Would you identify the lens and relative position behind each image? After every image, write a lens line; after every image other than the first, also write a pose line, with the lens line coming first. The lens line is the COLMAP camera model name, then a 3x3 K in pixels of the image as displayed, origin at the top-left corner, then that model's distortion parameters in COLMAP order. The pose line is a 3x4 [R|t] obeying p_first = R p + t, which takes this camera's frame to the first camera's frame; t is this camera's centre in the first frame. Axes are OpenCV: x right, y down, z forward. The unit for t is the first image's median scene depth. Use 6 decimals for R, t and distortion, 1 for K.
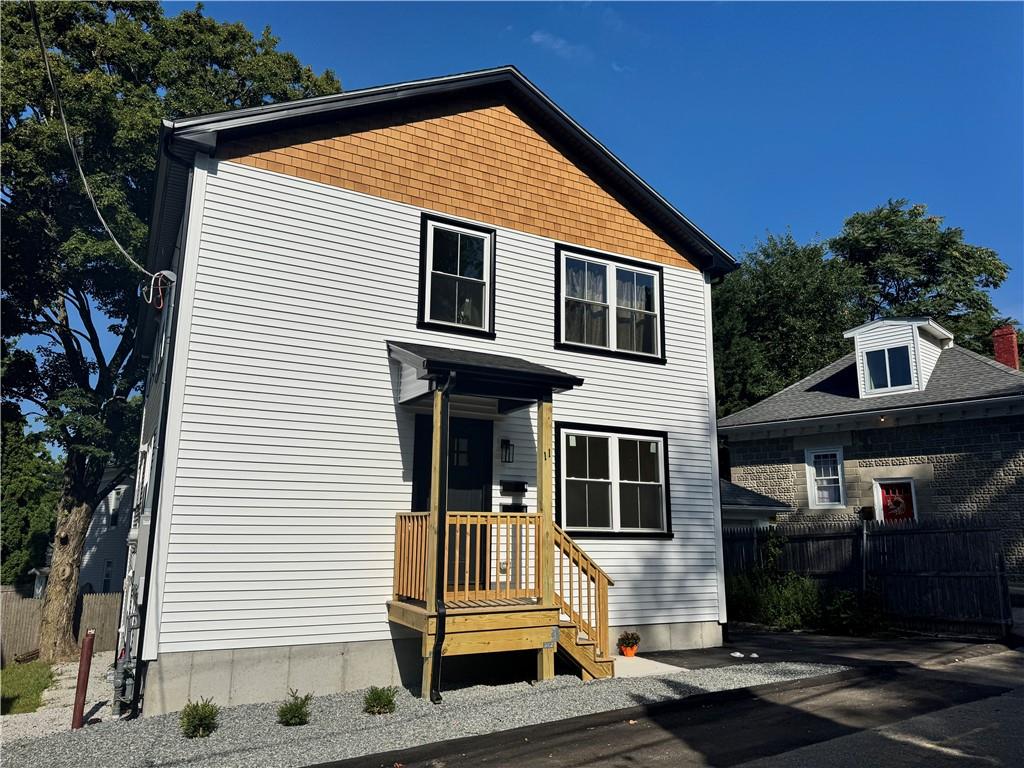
lens RADIAL K [[726.2, 0, 517.1], [0, 726.2, 388.2], [0, 0, 1]] dist [0.196486, -0.261396]
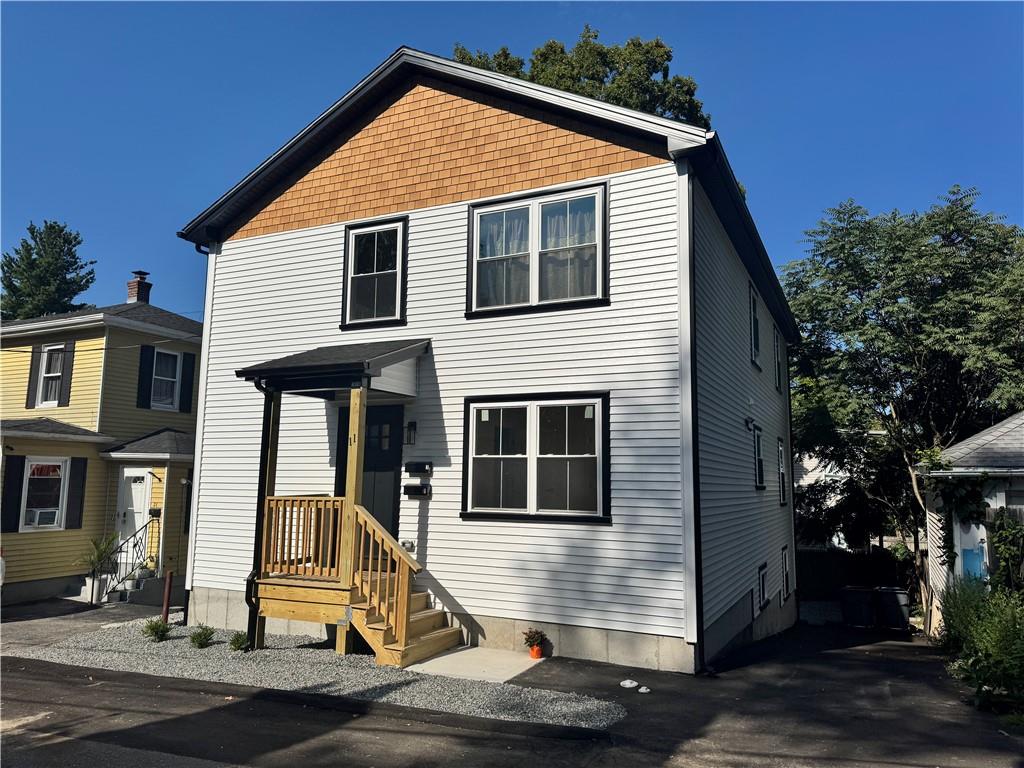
lens RADIAL K [[726.2, 0, 517.1], [0, 726.2, 388.2], [0, 0, 1]] dist [0.196486, -0.261396]
pose [[0.576414, -0.107979, -0.809992, 0.839056], [0.147610, 0.988684, -0.026757, 0.068211], [0.803715, -0.104140, 0.585830, 0.490175]]
